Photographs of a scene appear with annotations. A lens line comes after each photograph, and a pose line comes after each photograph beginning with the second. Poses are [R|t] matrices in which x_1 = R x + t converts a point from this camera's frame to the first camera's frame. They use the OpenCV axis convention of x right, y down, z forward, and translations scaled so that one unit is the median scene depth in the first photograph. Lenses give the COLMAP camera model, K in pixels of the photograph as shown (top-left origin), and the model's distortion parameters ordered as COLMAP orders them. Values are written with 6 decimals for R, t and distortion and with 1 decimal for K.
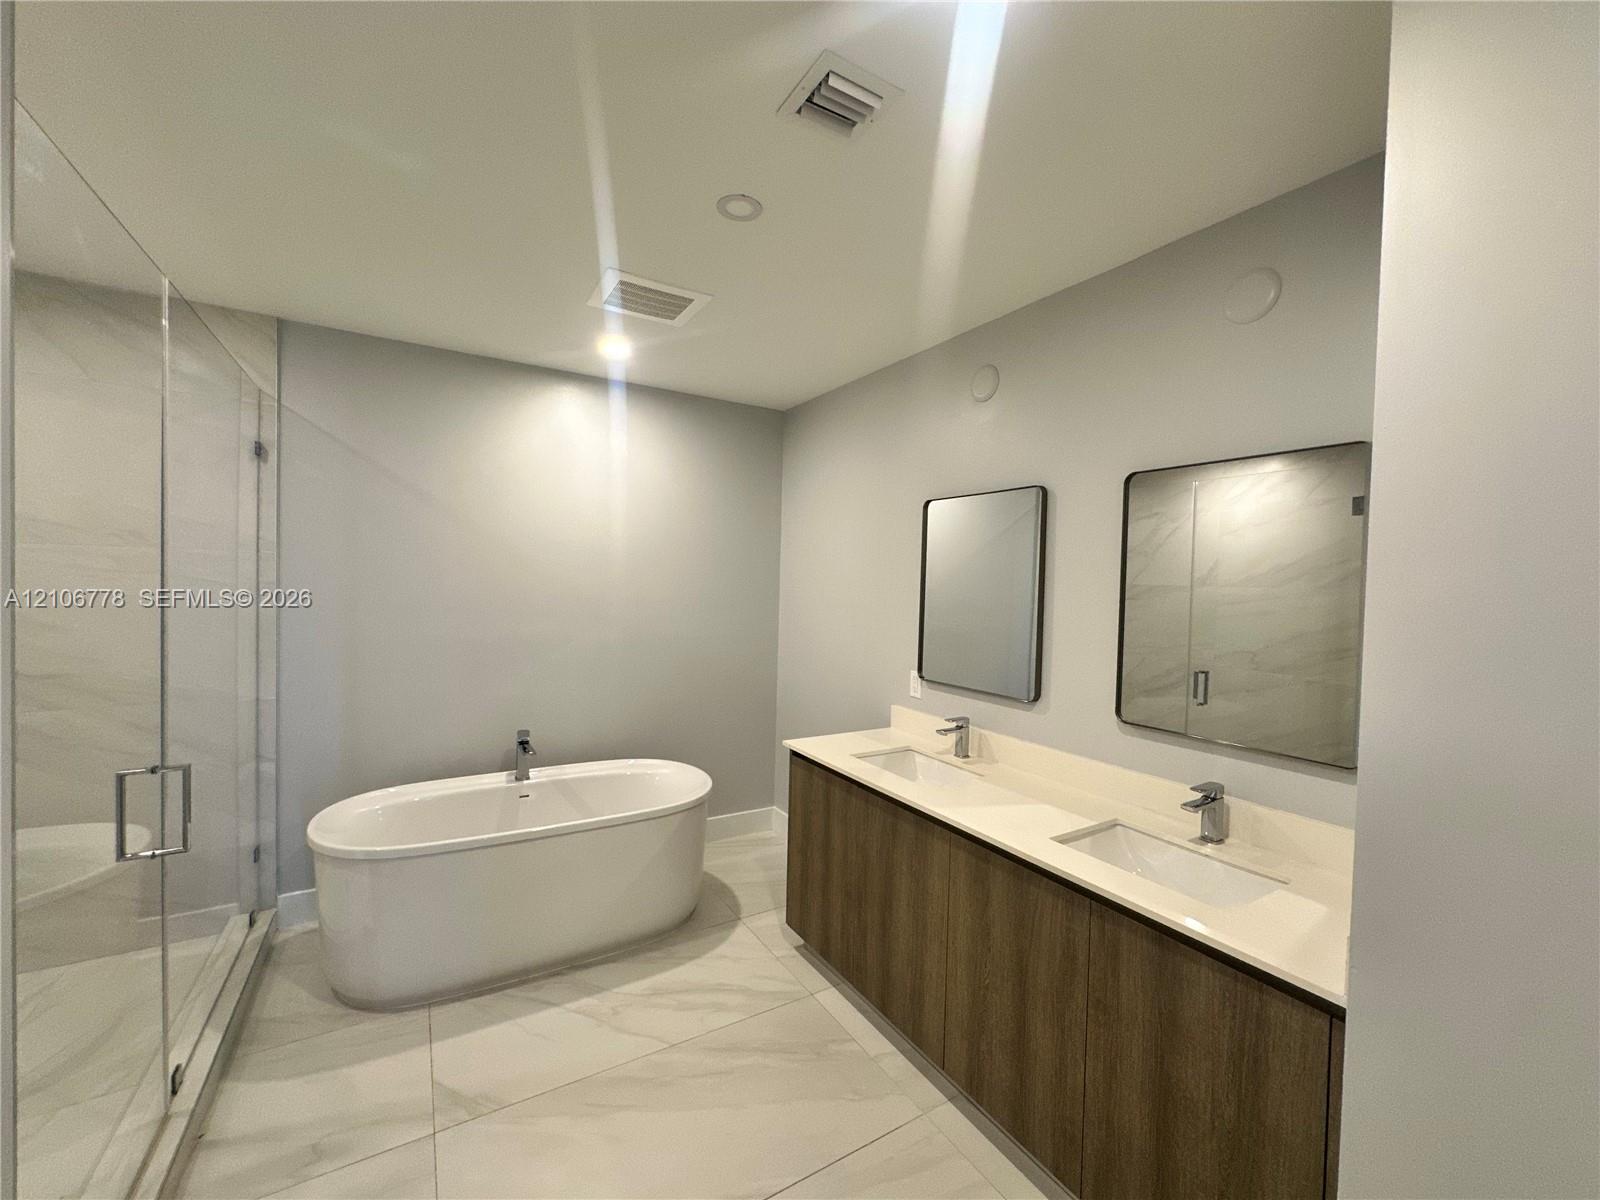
lens RADIAL K [[639.8, 0, 800.4], [0, 639.8, 600.7], [0, 0, 1]] dist [-0.006799, 0.001875]
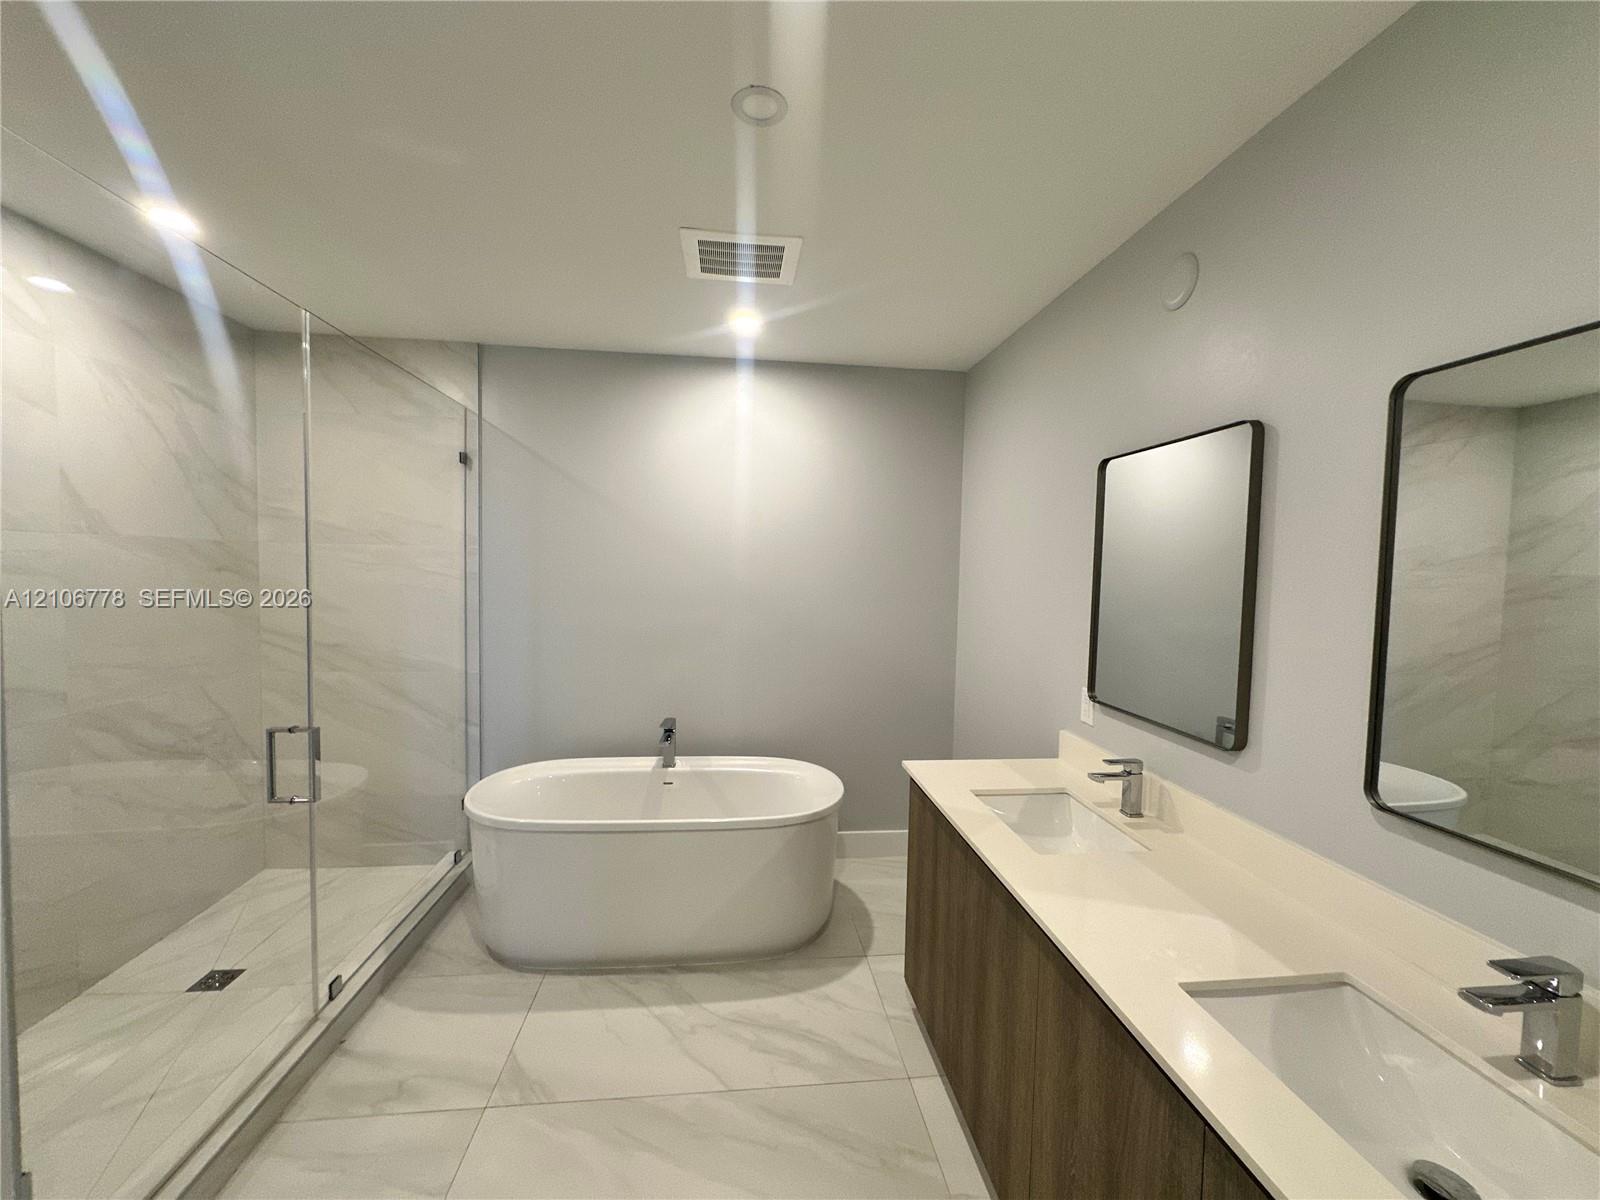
lens RADIAL K [[639.8, 0, 800.8], [0, 639.8, 599.4], [0, 0, 1]] dist [-0.006799, 0.001875]
pose [[0.907933, 0.015430, -0.418830, 0.215240], [-0.010422, 0.999844, 0.014241, -0.002710], [0.418985, -0.008564, 0.907953, 0.202225]]
